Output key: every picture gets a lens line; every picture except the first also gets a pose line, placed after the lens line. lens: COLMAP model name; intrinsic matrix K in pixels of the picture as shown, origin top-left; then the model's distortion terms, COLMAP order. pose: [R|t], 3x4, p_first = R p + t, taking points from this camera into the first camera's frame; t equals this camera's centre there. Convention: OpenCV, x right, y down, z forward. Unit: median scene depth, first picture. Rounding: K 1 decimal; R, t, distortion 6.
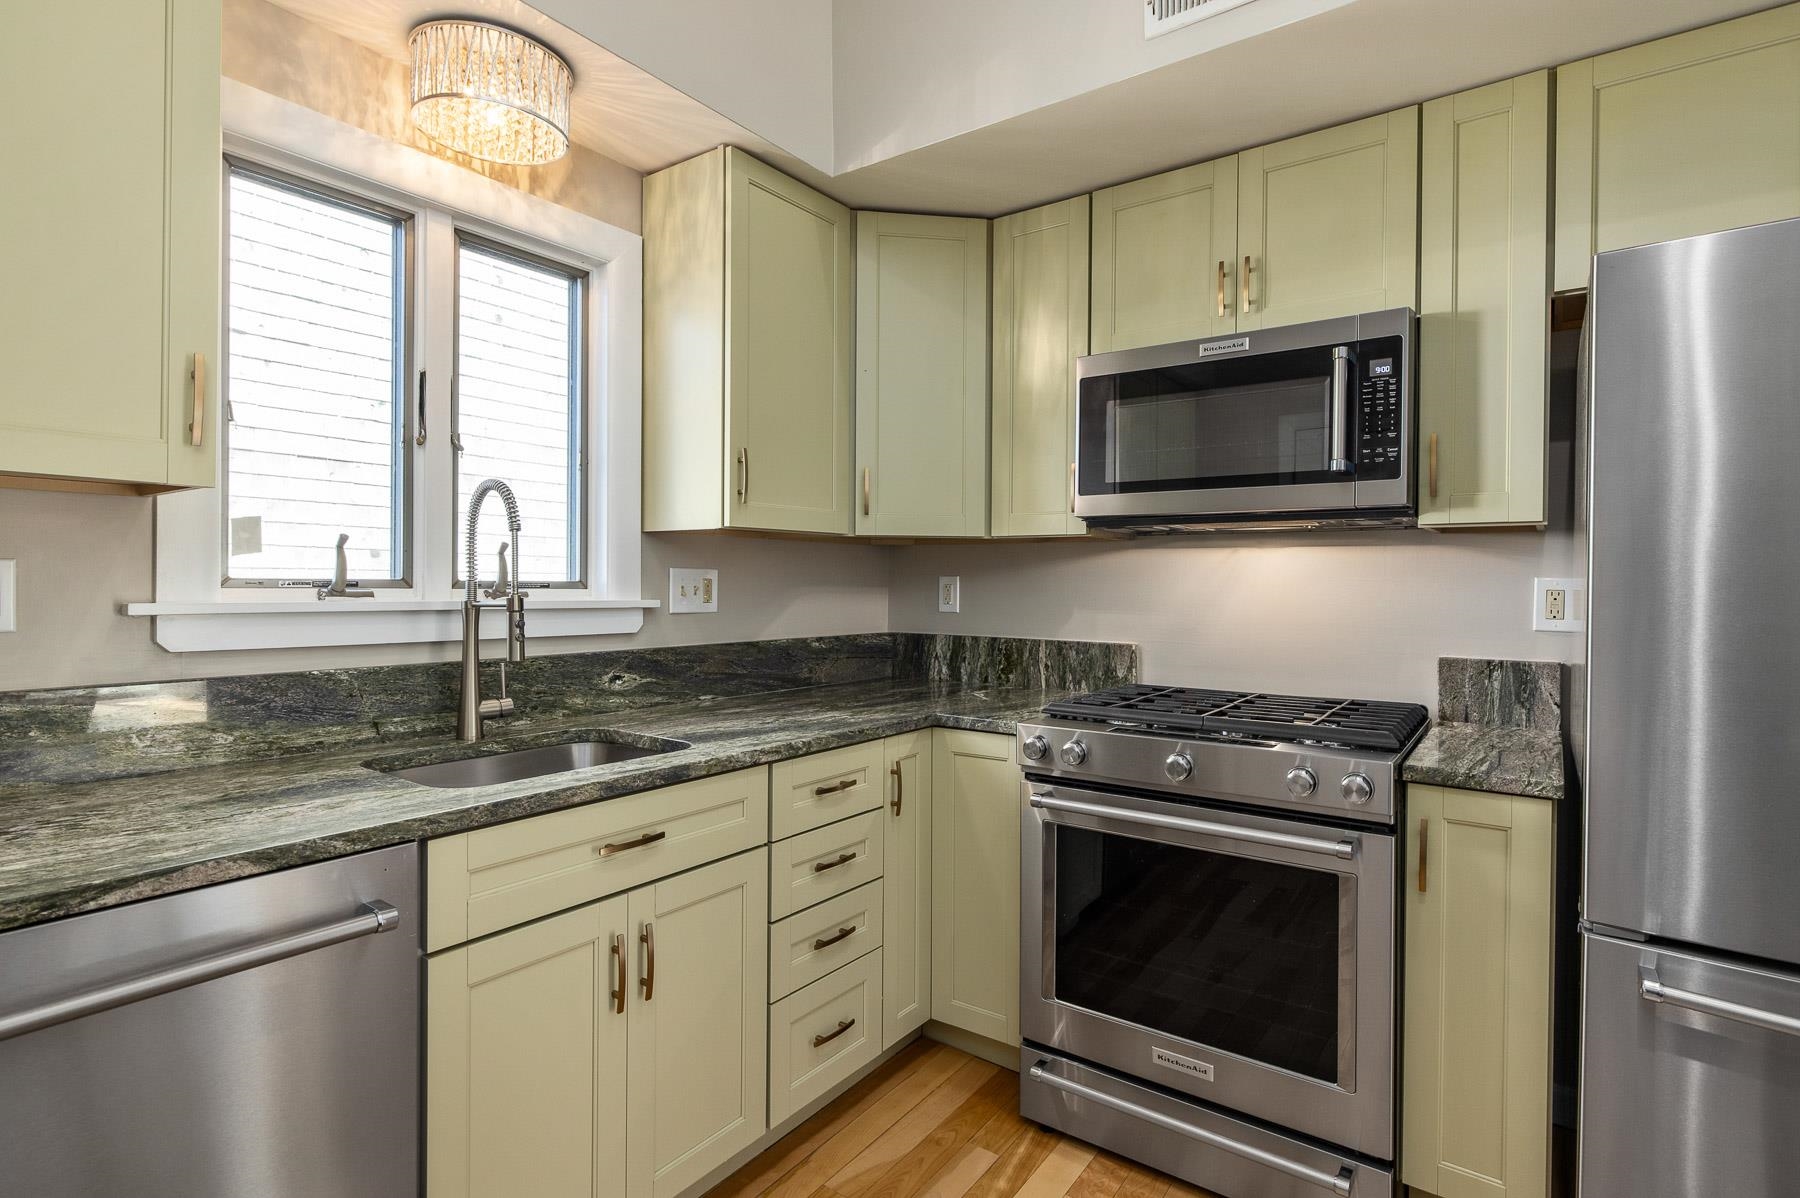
lens RADIAL K [[884.8, 0, 896.1], [0, 884.8, 588.1], [0, 0, 1]] dist [-0.000578, -0.000675]
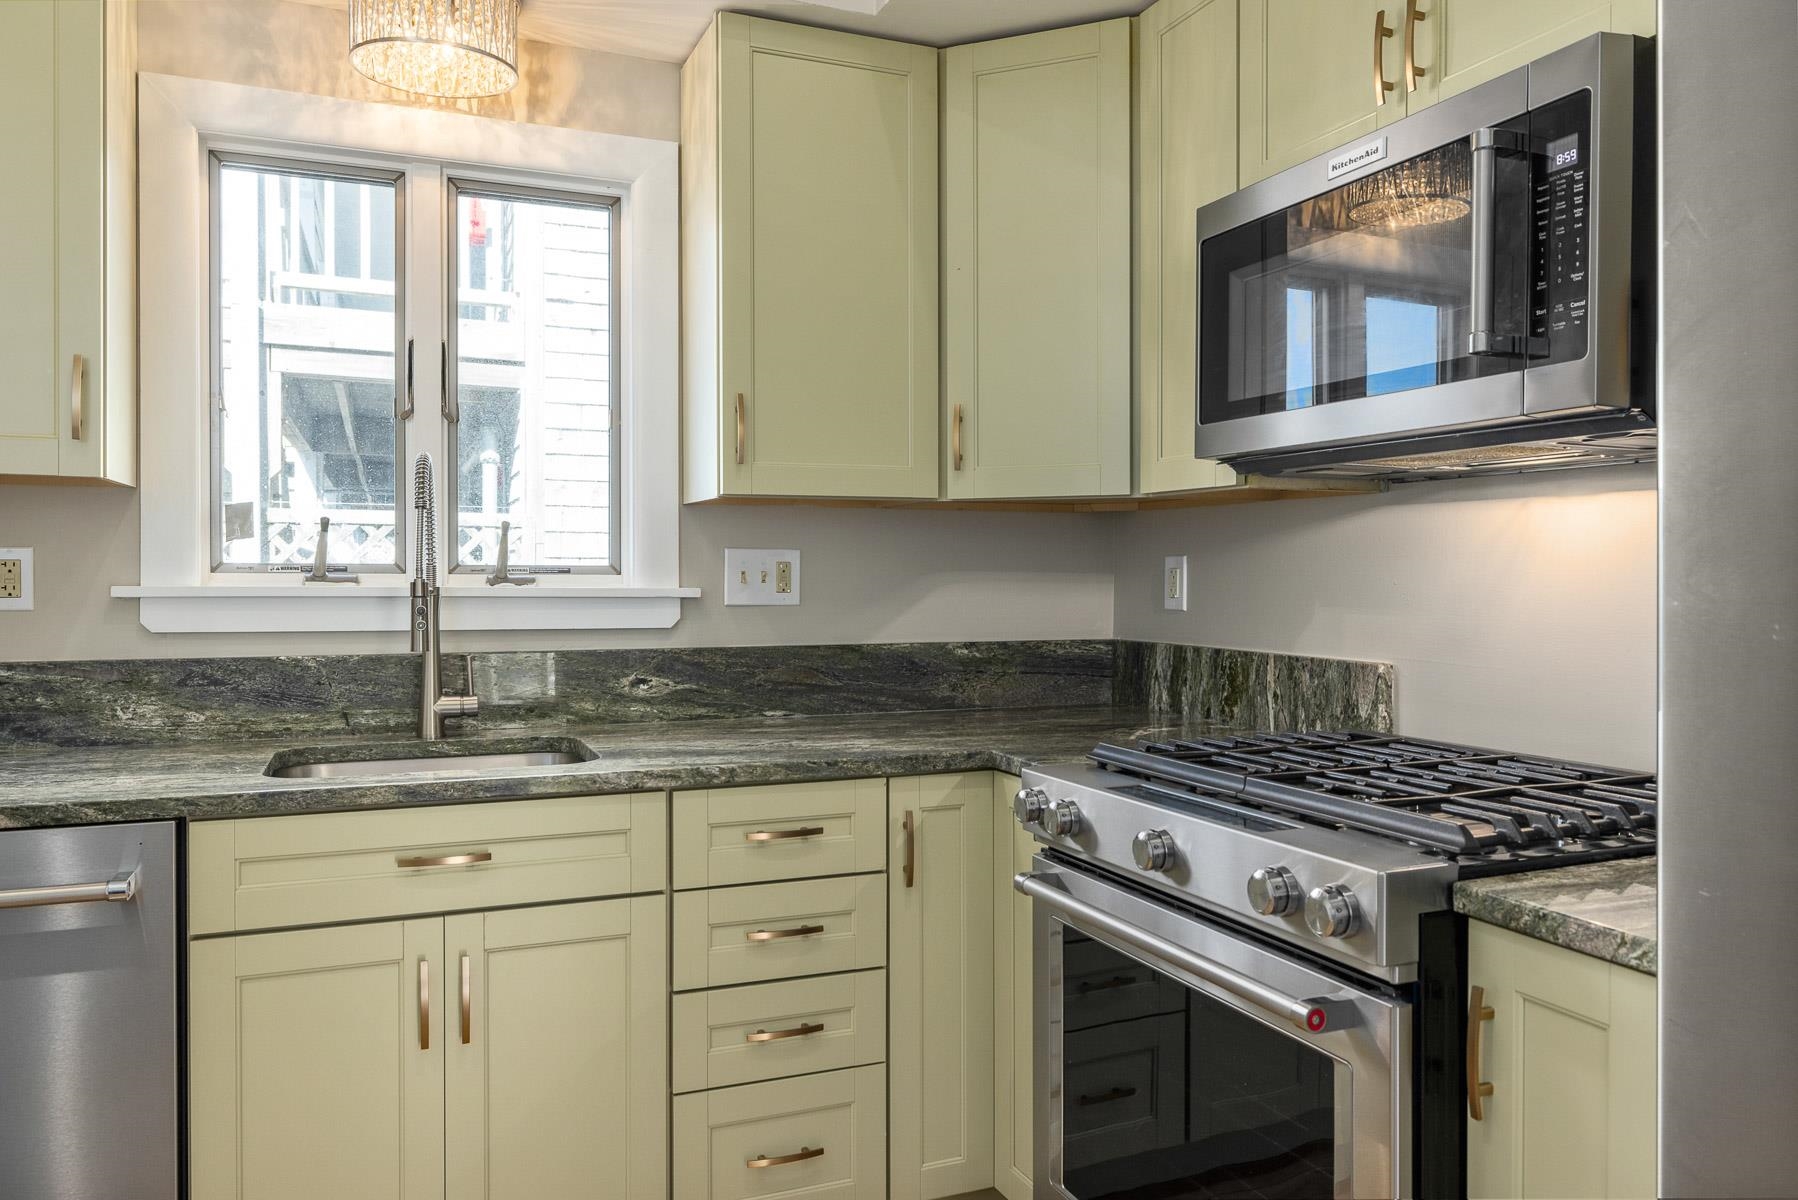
lens RADIAL K [[1264.5, 0, 903.7], [0, 1264.5, 588.8], [0, 0, 1]] dist [-0.001555, 0.001066]
pose [[0.856290, 0.000917, -0.516495, 0.553659], [0.001092, 0.999993, 0.003586, 0.011297], [0.516495, -0.003635, 0.856283, 0.121495]]
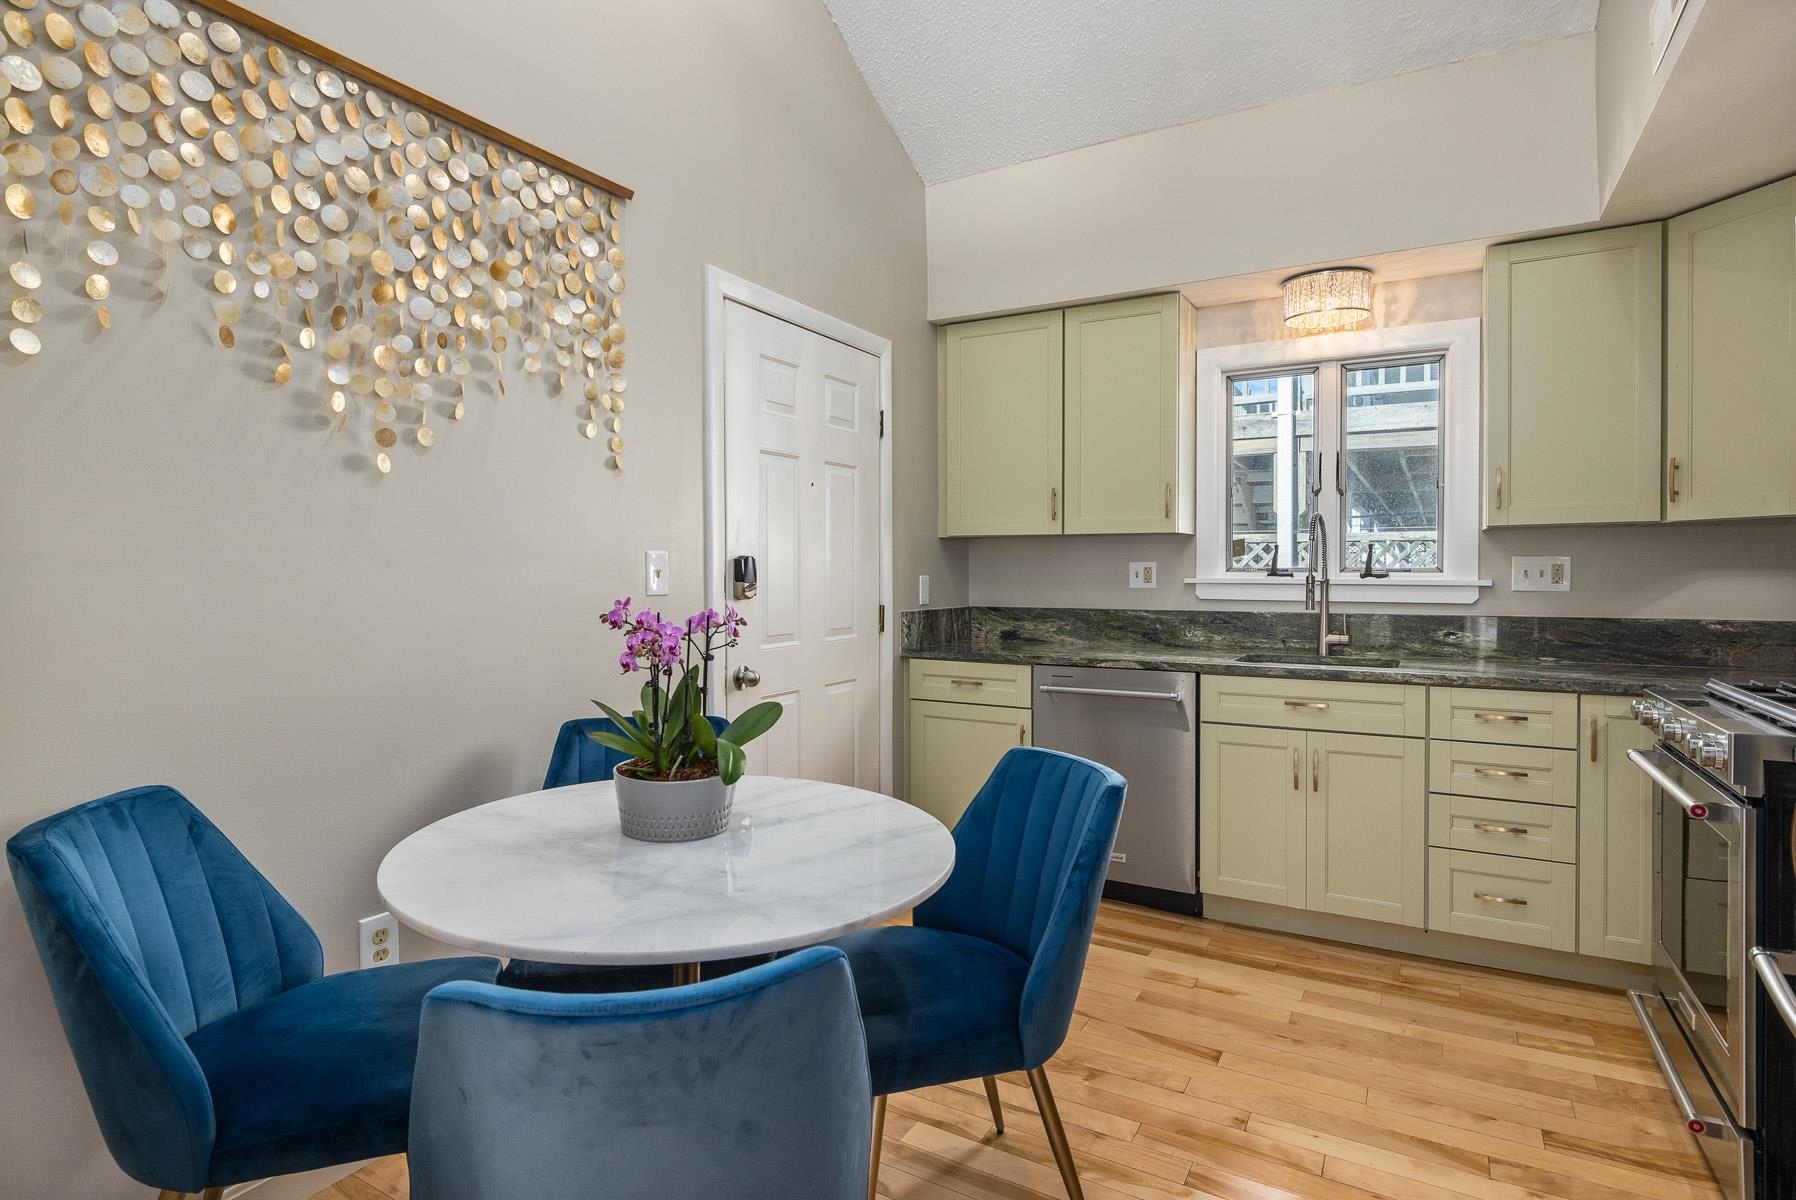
lens RADIAL K [[931.7, 0, 901.0], [0, 931.7, 582.9], [0, 0, 1]] dist [-0.001139, 0.000023]
pose [[0.113149, 0.004083, -0.993570, 1.186604], [-0.003696, 0.999986, 0.003689, 0.017308], [0.993571, 0.003255, 0.113162, -0.067460]]
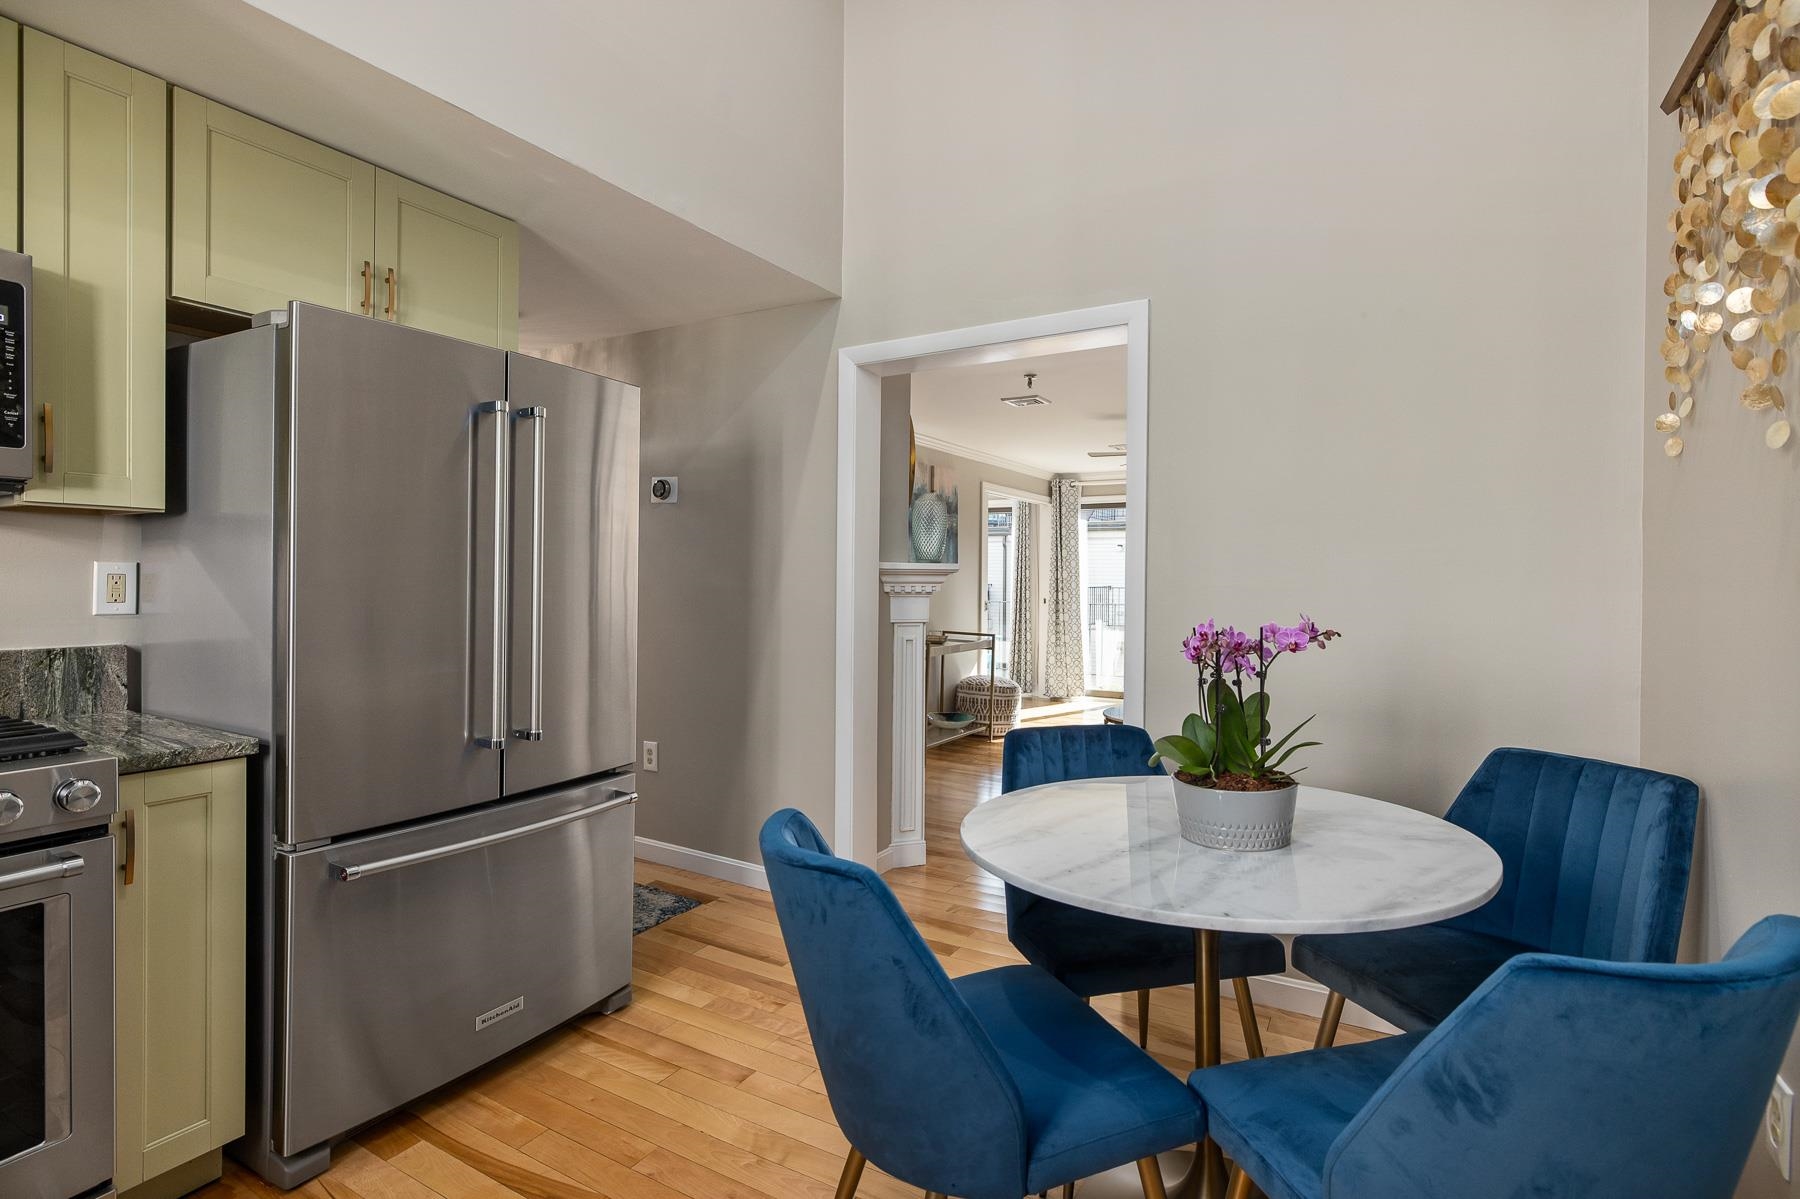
lens RADIAL K [[884.8, 0, 896.1], [0, 884.8, 588.6], [0, 0, 1]] dist [-0.000578, -0.000675]
pose [[-0.094841, -0.021343, 0.995264, -0.354286], [0.001492, 0.999766, 0.021582, -0.001644], [-0.995491, 0.003532, -0.094787, 0.198768]]
